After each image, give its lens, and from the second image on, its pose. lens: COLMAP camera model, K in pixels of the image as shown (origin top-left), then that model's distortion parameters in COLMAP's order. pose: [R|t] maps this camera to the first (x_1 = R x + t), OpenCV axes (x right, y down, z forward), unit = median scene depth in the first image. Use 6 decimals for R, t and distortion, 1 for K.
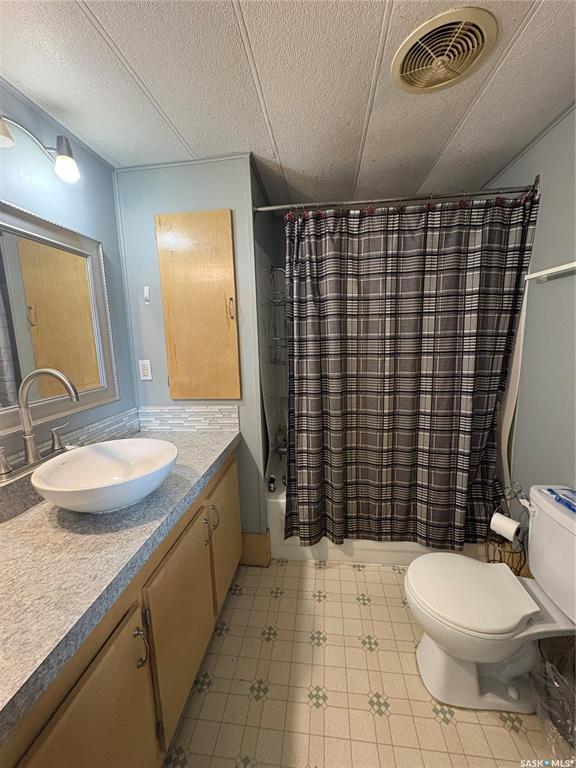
lens RADIAL K [[305.8, 0, 285.5], [0, 305.8, 386.0], [0, 0, 1]] dist [0.000328, -0.000165]
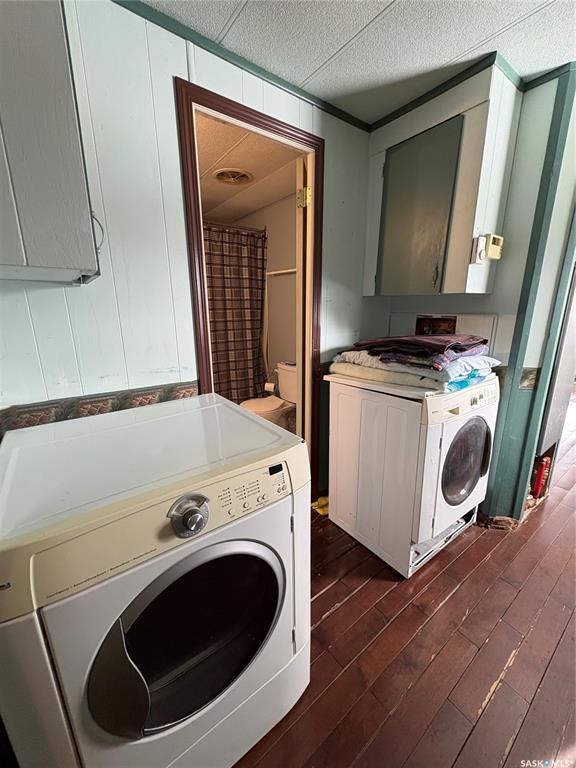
lens RADIAL K [[305.8, 0, 290.2], [0, 305.8, 383.5], [0, 0, 1]] dist [0.000328, -0.000165]
pose [[0.719414, -0.145556, 0.679159, -0.657548], [0.091082, 0.989122, 0.115507, 0.177085], [-0.688584, -0.021238, 0.724846, -0.687496]]
